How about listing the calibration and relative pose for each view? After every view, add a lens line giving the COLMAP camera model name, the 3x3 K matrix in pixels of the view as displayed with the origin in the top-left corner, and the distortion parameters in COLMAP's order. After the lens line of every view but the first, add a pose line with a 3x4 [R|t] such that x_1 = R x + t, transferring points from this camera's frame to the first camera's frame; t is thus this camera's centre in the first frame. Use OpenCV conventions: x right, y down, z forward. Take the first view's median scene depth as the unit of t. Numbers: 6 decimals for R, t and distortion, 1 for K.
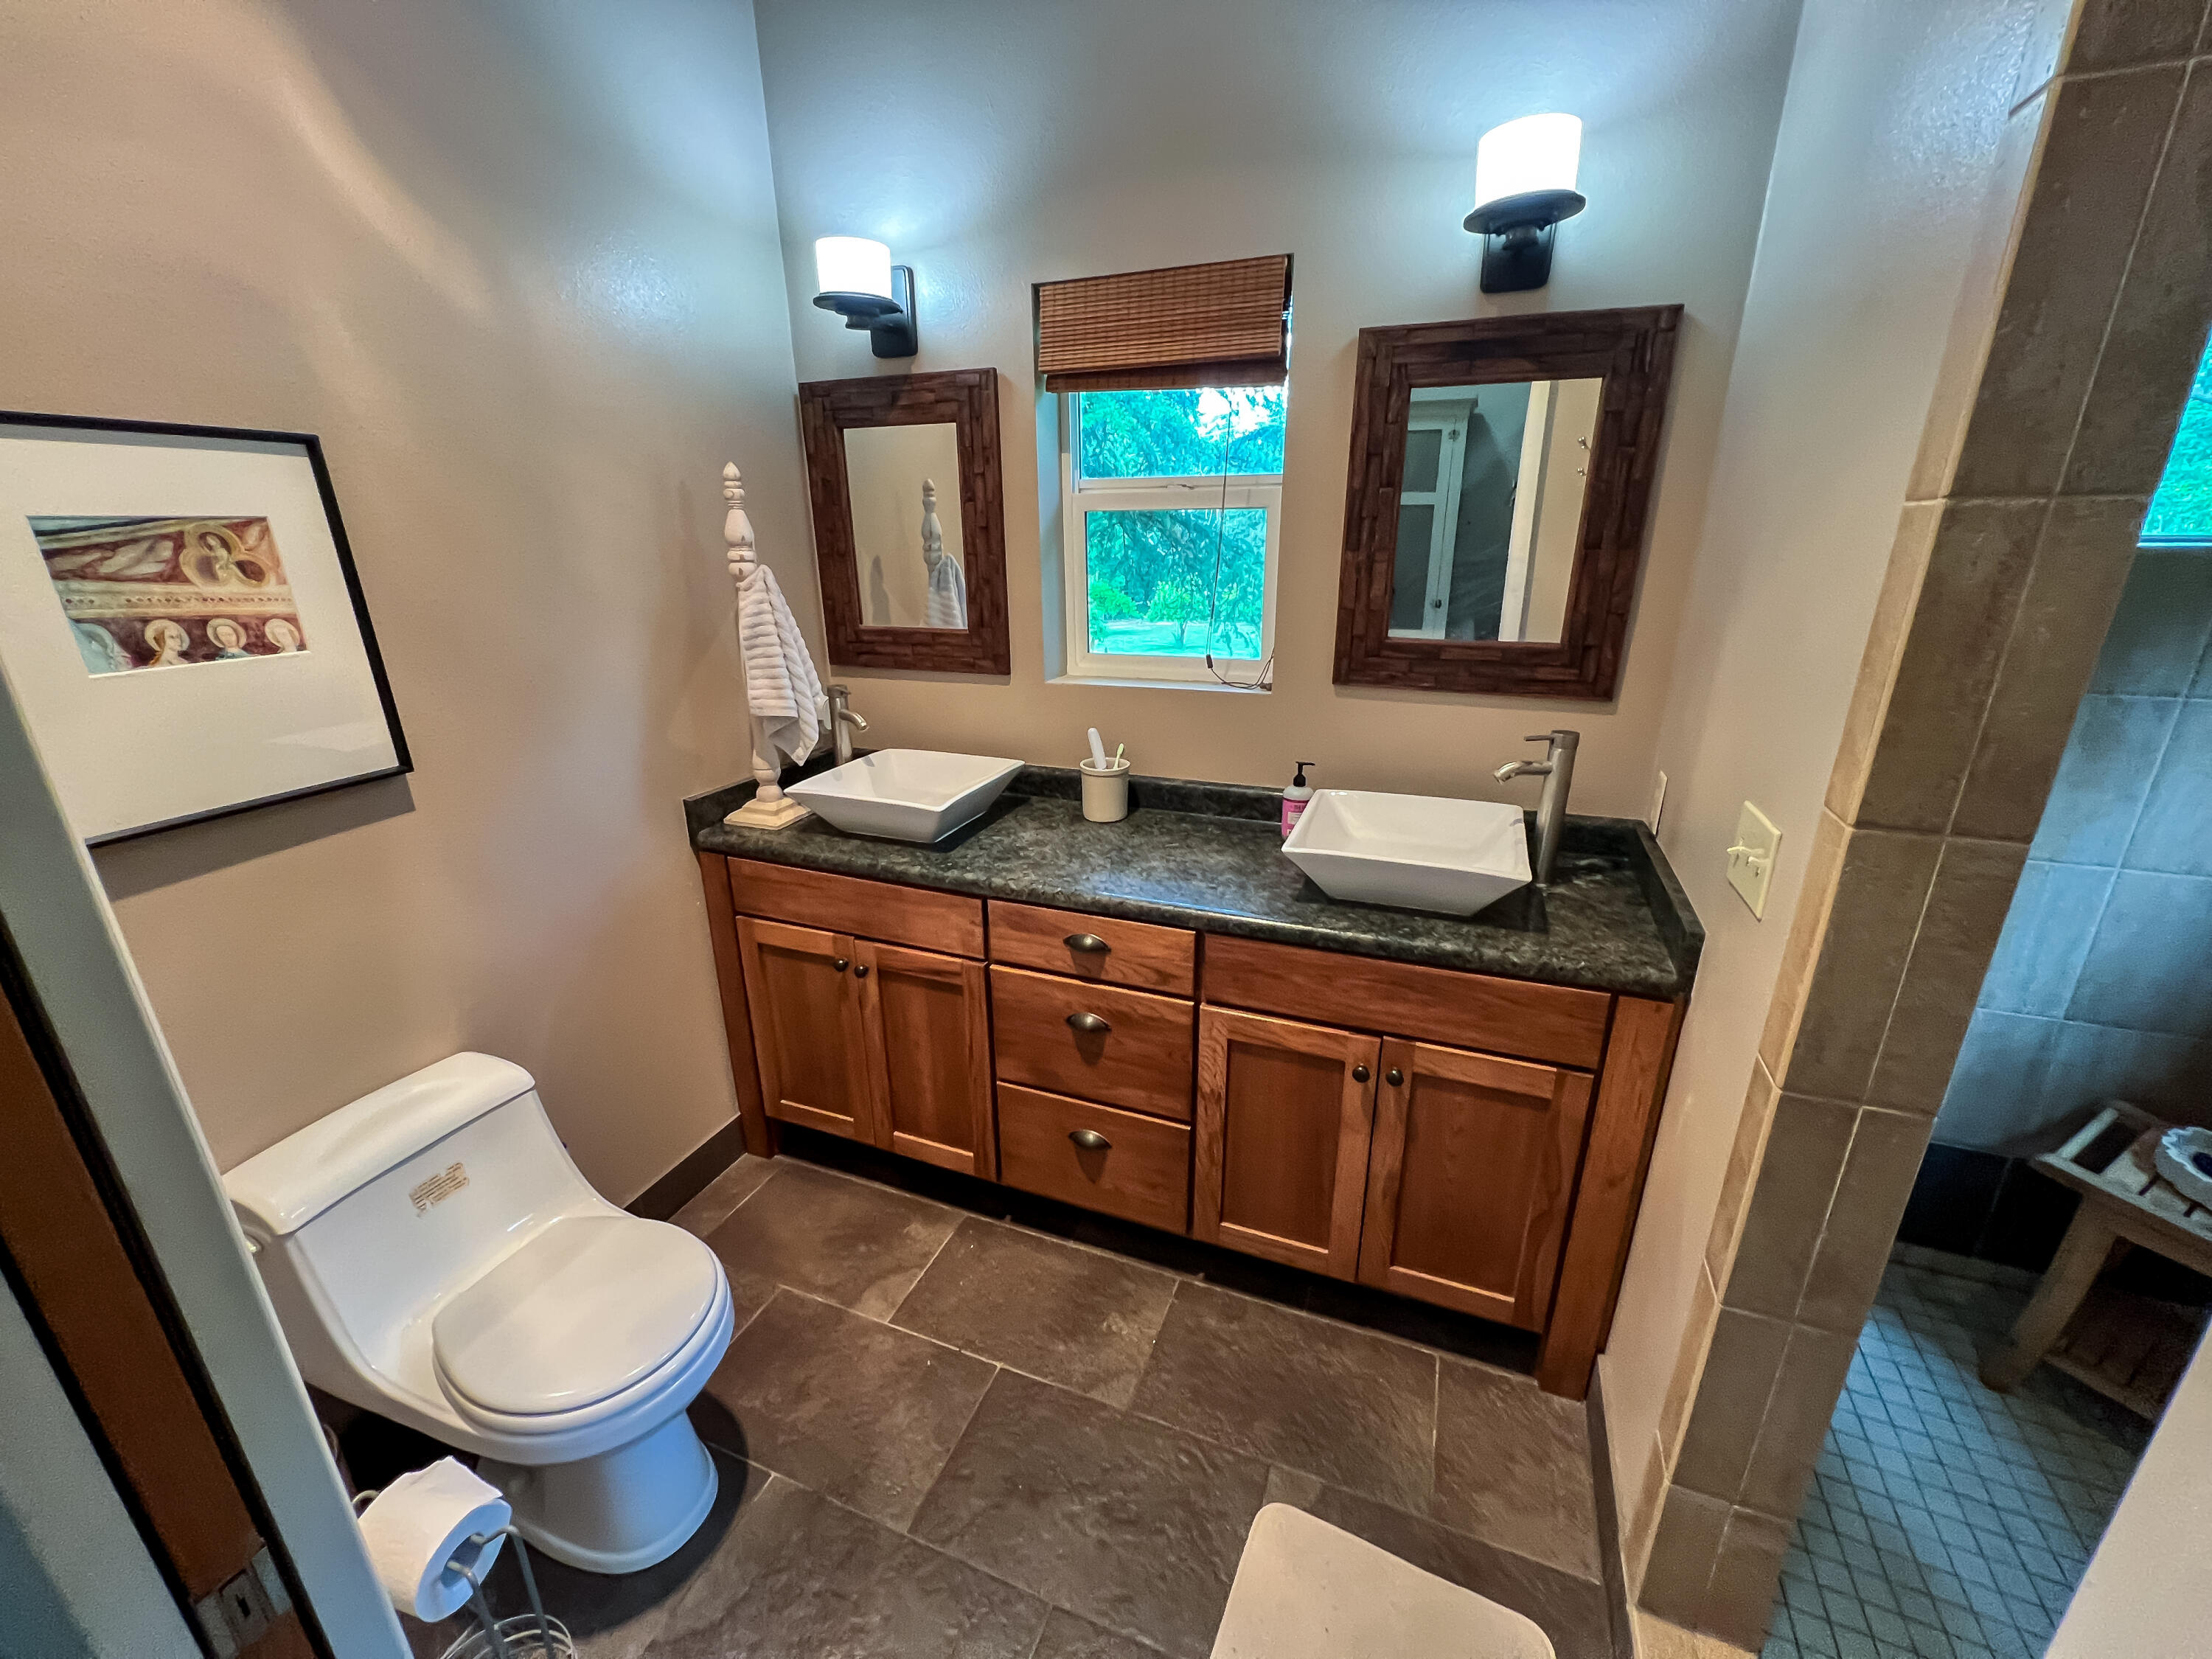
lens RADIAL K [[887.5, 0, 1109.2], [0, 887.5, 837.3], [0, 0, 1]] dist [0.000884, -0.000110]
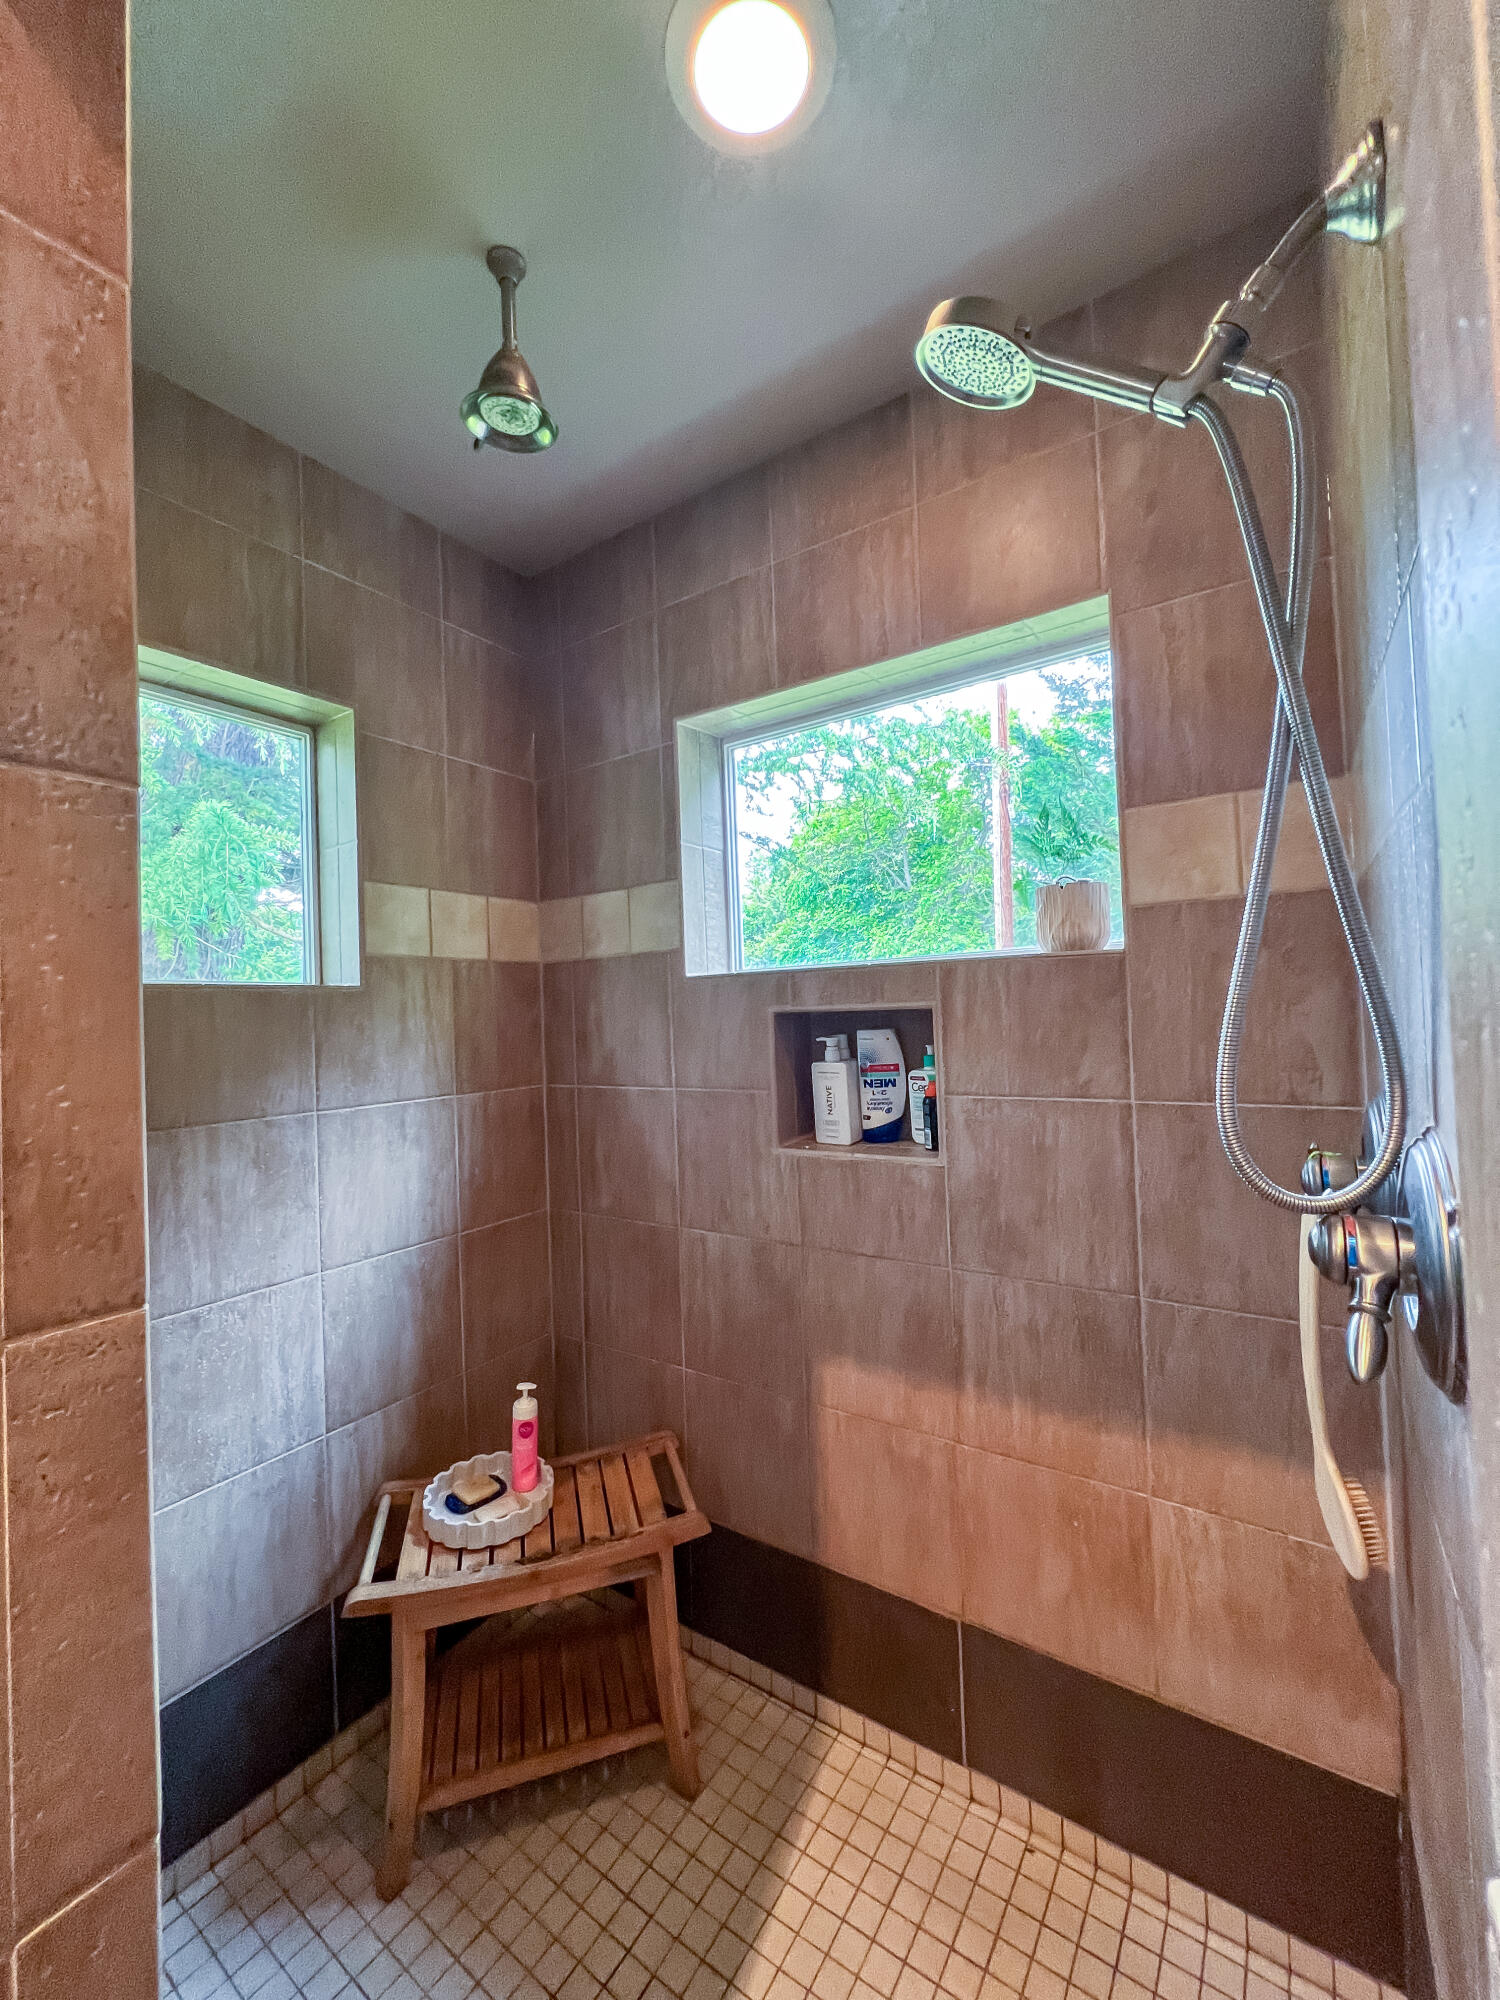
lens RADIAL K [[802.4, 0, 749.3], [0, 802.4, 1003.1], [0, 0, 1]] dist [0.000884, -0.000110]
pose [[0.217610, 0.020103, 0.975829, 0.312063], [0.348777, 0.932175, -0.096981, 0.006478], [-0.911592, 0.361451, 0.195839, 0.231842]]
